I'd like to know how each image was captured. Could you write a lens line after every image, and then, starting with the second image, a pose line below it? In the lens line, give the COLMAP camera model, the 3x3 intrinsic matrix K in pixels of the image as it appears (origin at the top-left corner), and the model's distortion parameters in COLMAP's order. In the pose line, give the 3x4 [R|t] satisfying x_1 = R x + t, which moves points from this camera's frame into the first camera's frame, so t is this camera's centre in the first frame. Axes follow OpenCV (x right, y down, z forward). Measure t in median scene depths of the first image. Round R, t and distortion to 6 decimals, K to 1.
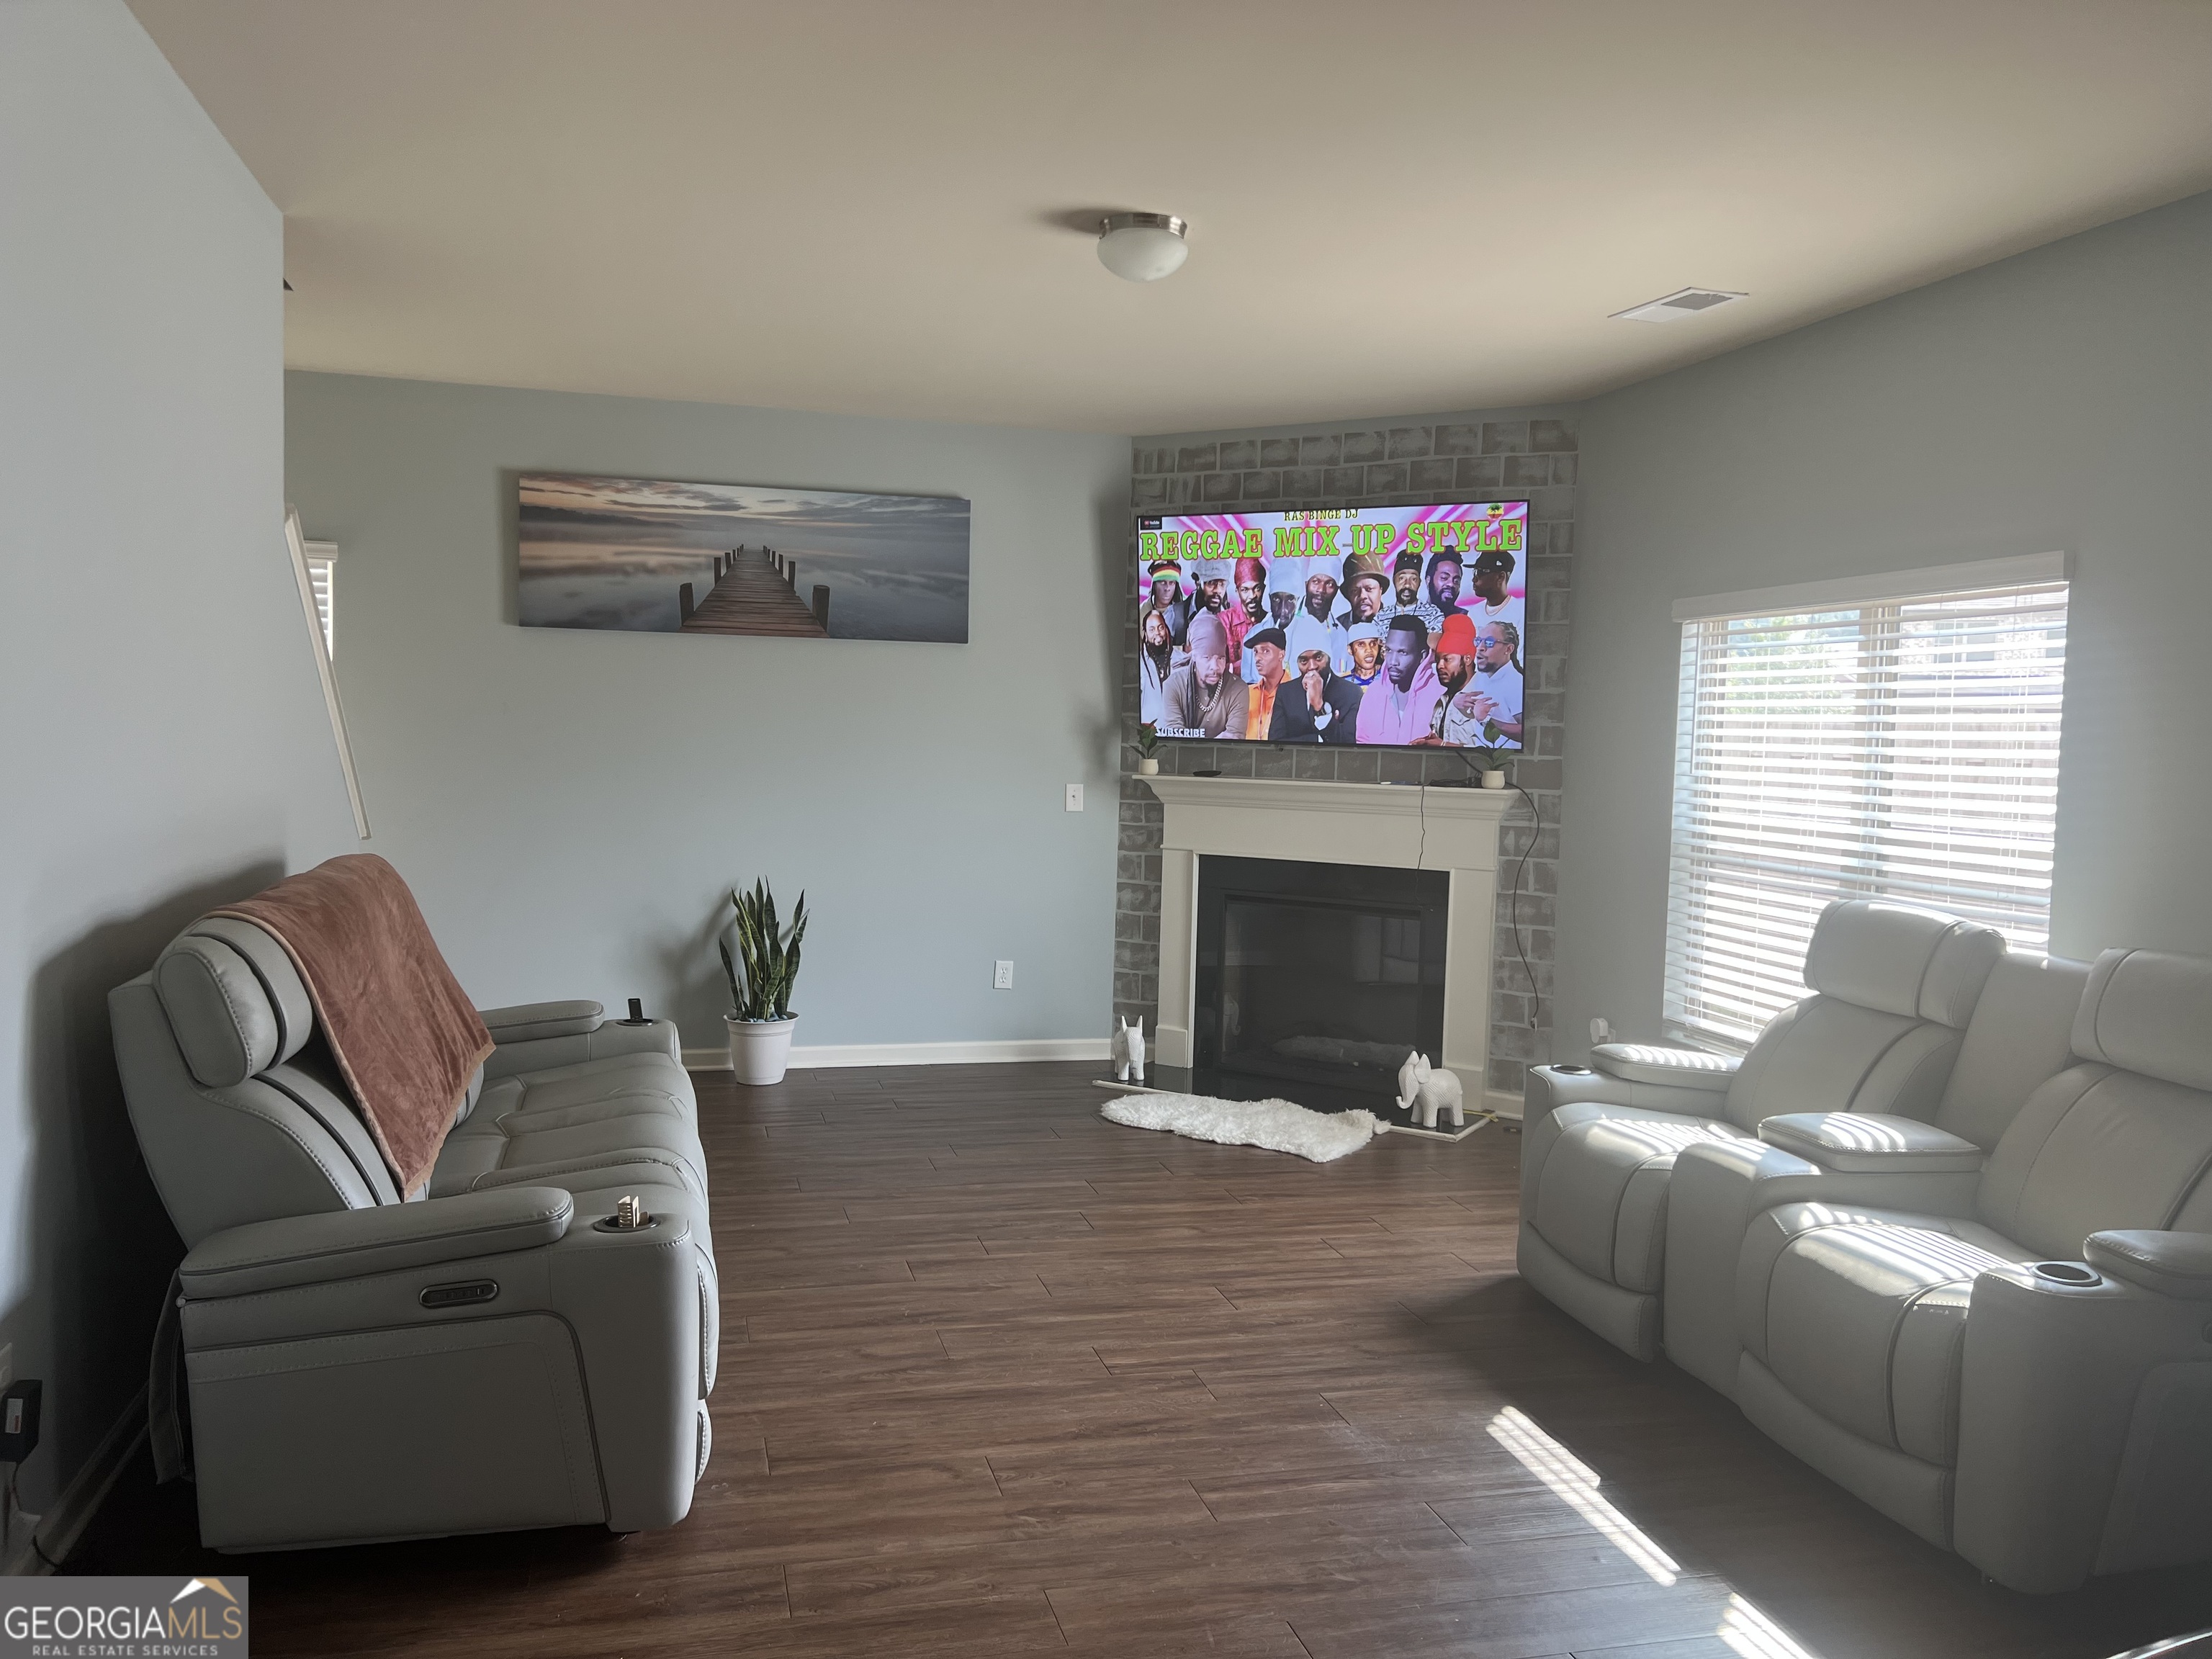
lens RADIAL K [[1657.2, 0, 1106.0], [0, 1657.2, 829.5], [0, 0, 1]] dist [0.040584, -0.042198]
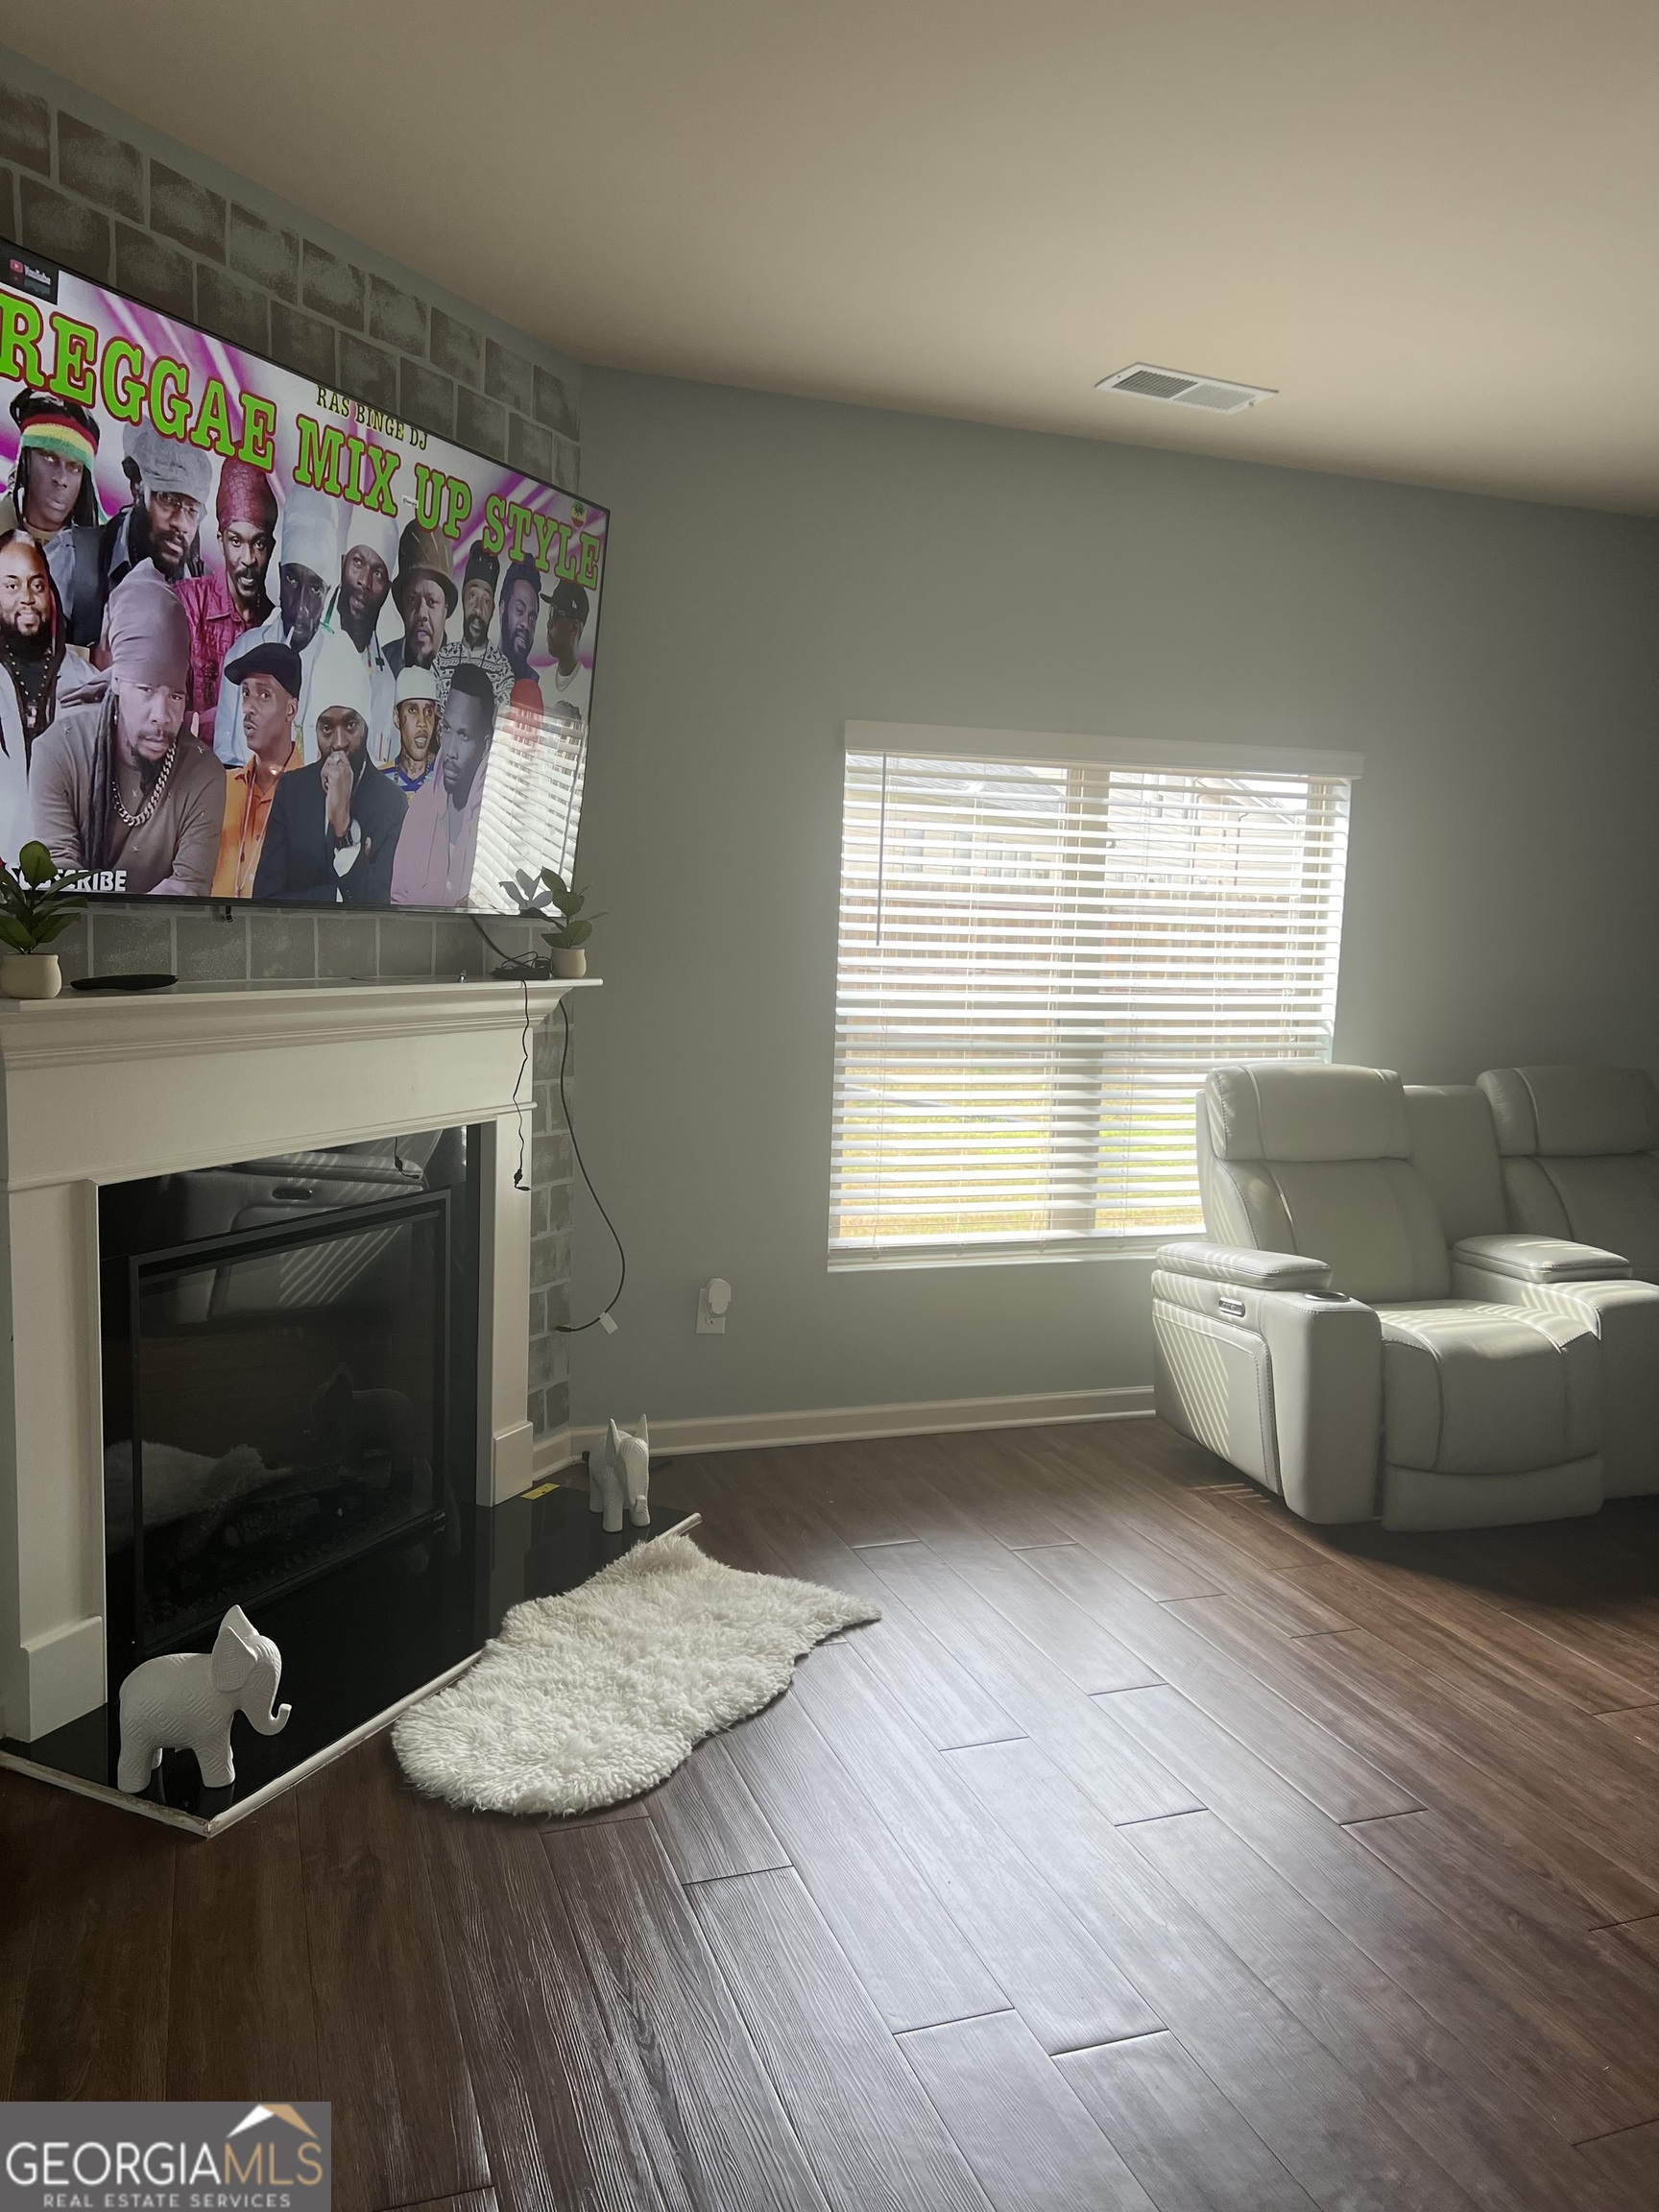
lens RADIAL K [[1657.2, 0, 829.0], [0, 1657.2, 1118.2], [0, 0, 1]] dist [0.040584, -0.042198]
pose [[-0.088481, -0.149571, 0.984784, -0.372182], [0.028134, 0.987892, 0.152571, -0.060591], [-0.995680, 0.041206, -0.083202, 0.901447]]
